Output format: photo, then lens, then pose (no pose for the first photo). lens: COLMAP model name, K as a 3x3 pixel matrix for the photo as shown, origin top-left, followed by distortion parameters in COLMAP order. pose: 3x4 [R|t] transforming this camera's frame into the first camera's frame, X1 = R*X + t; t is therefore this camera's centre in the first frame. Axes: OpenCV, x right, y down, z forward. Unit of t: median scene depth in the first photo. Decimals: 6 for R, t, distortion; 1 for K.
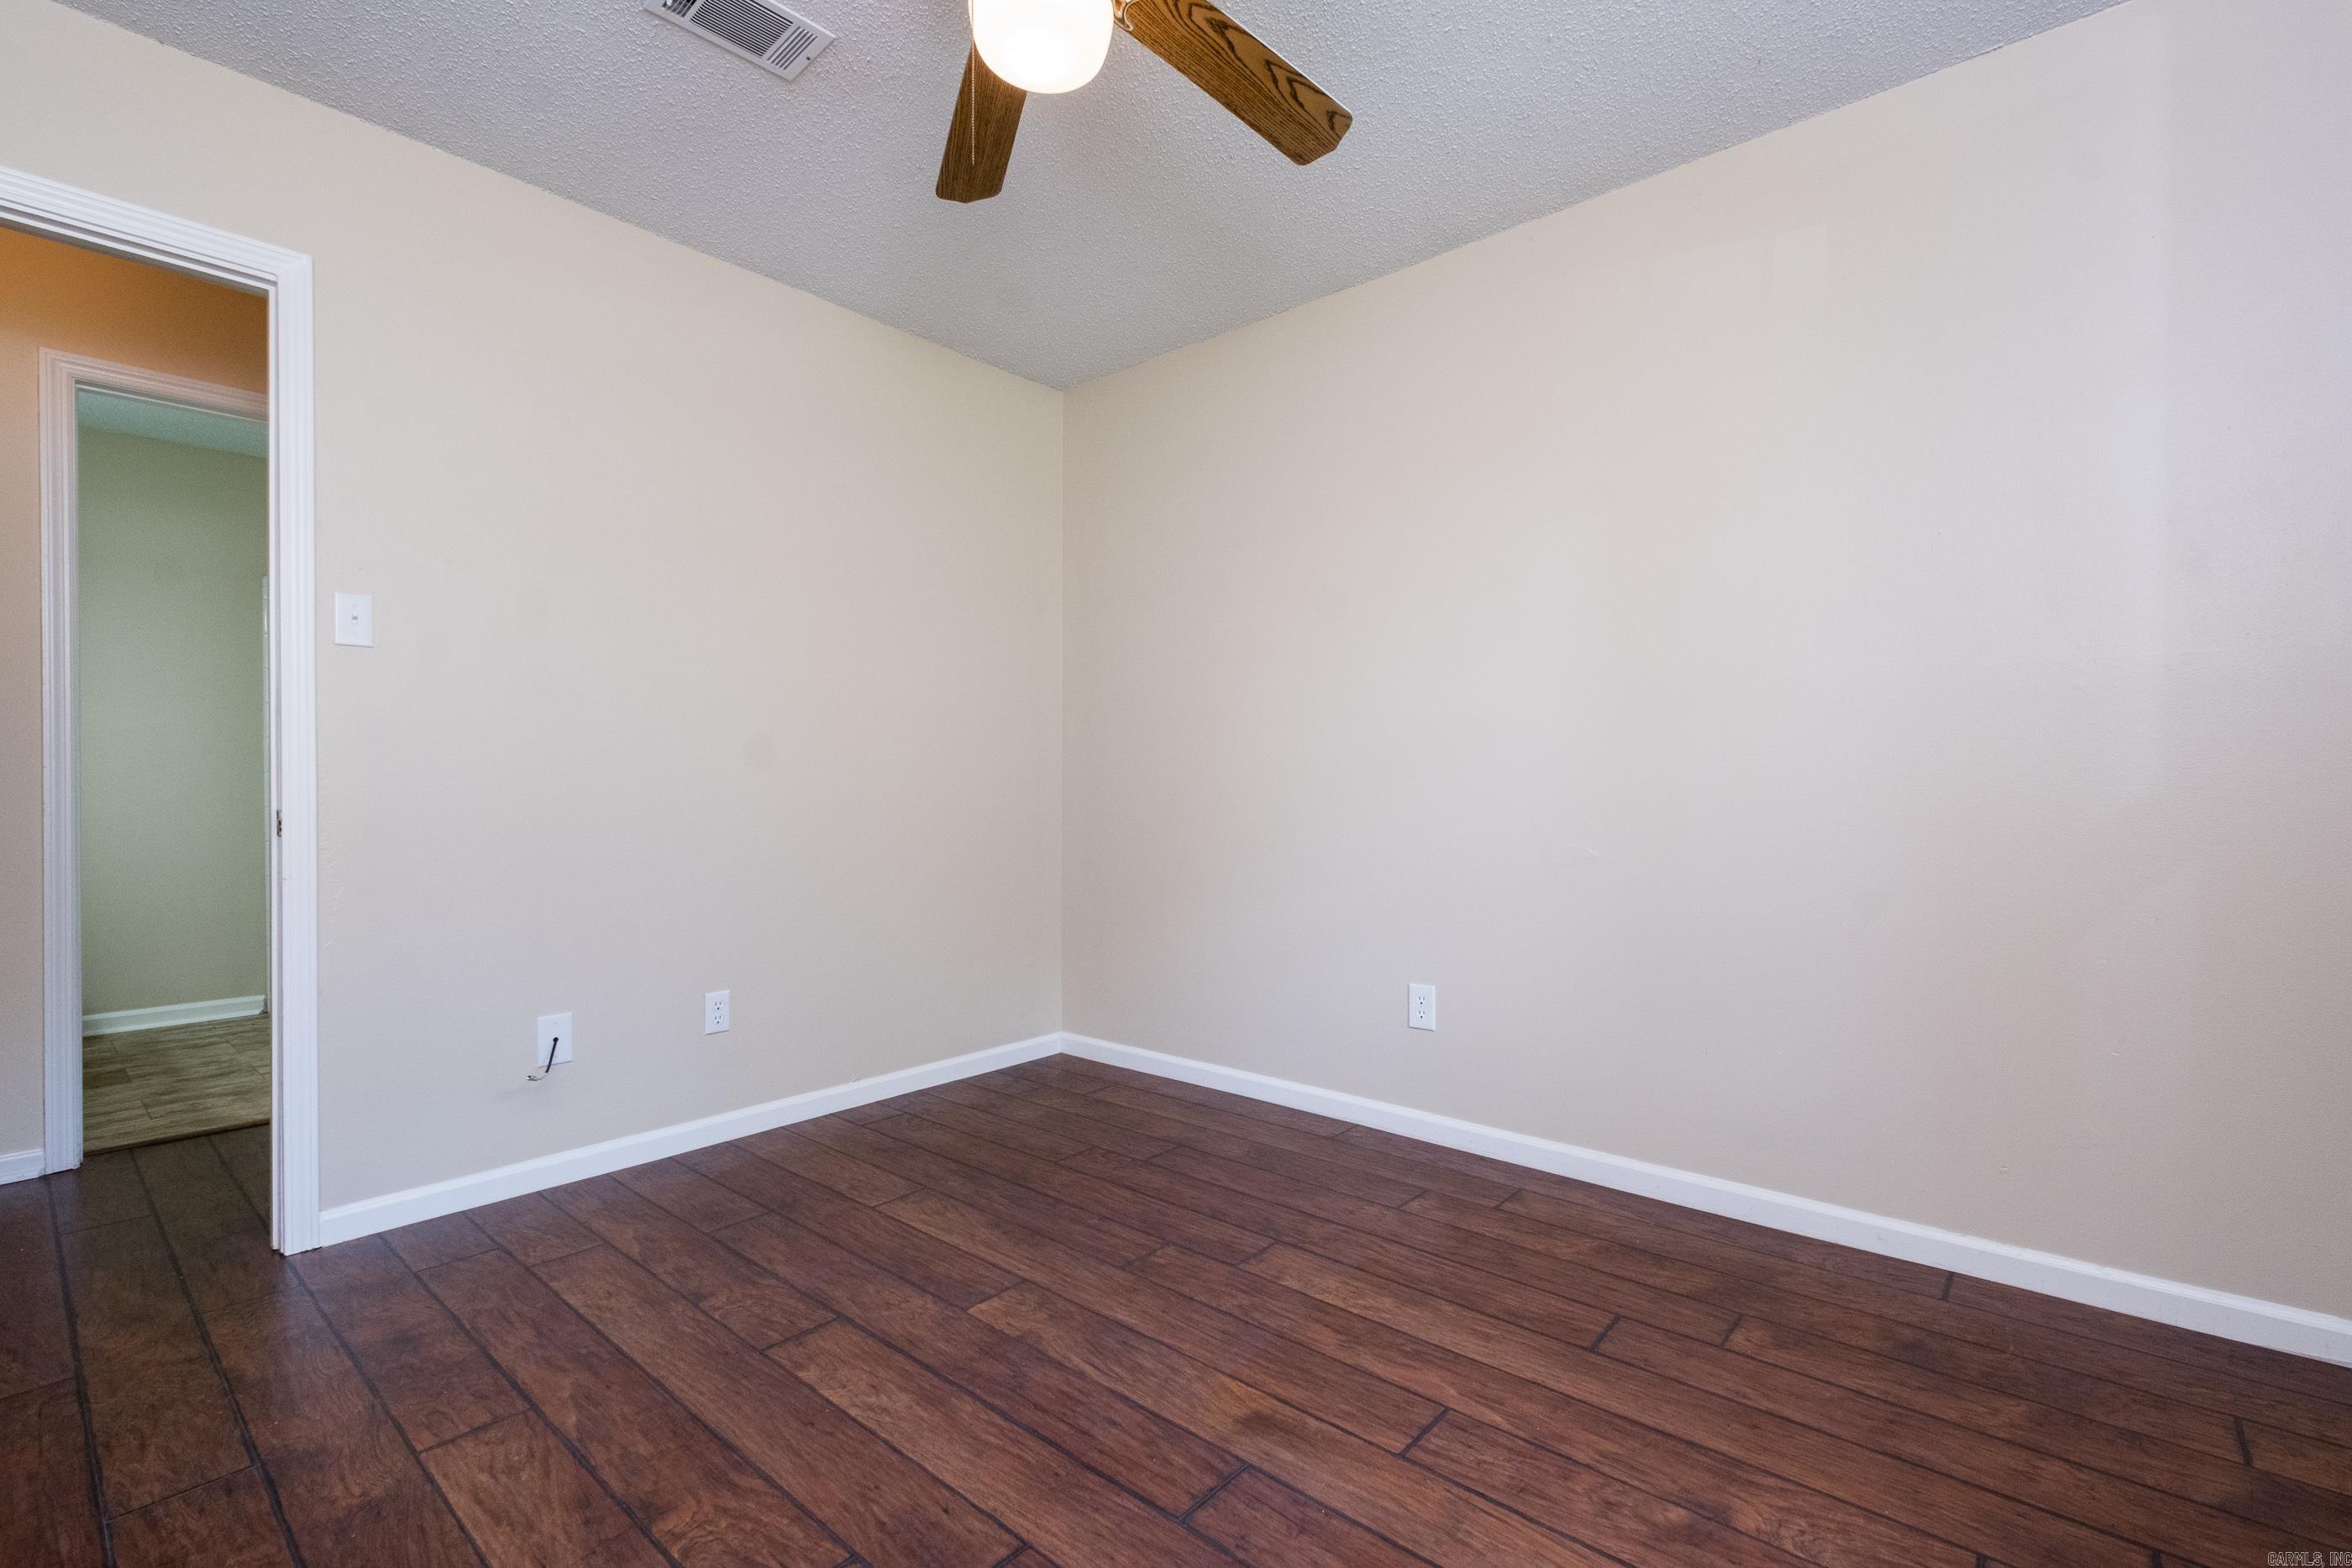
lens RADIAL K [[1020.7, 0, 1182.4], [0, 1020.7, 785.5], [0, 0, 1]] dist [0.014610, -0.012867]
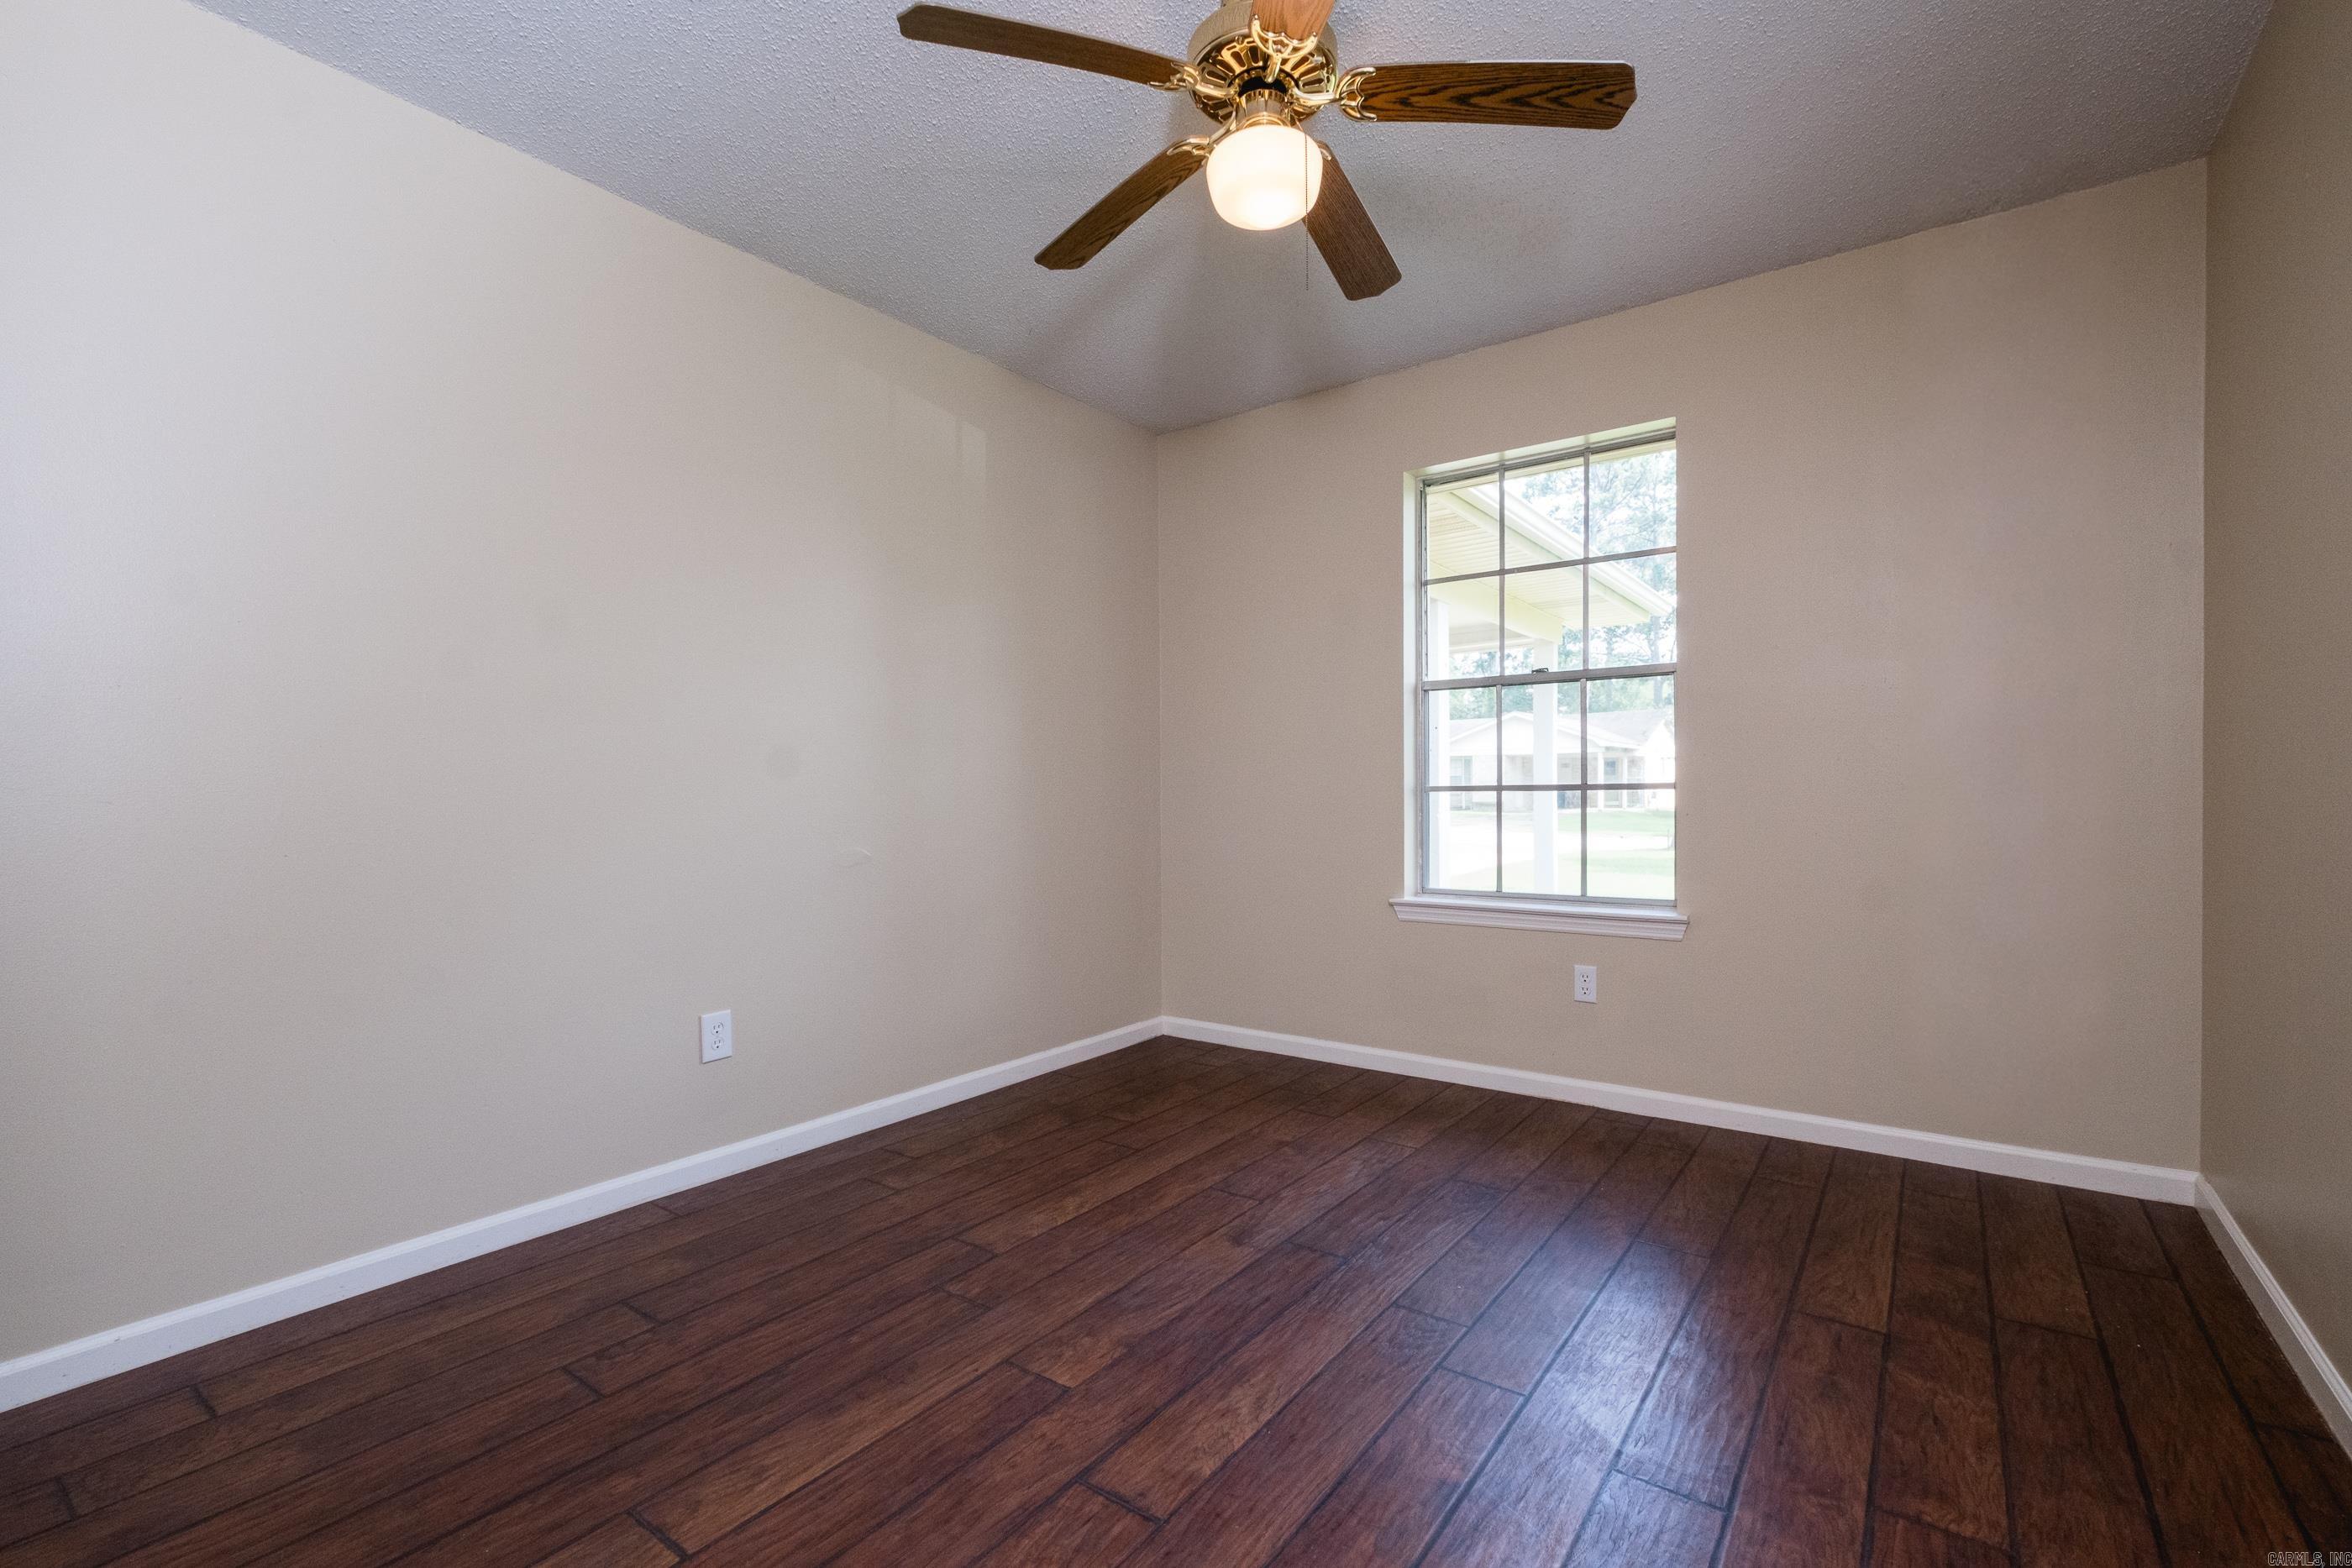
lens RADIAL K [[1054.4, 0, 1180.0], [0, 1054.4, 779.4], [0, 0, 1]] dist [0.017219, -0.015043]
pose [[-0.082946, 0.013912, 0.996457, -0.970412], [0.010016, 0.999864, -0.013126, -0.000859], [-0.996504, 0.008892, -0.083074, 0.832629]]
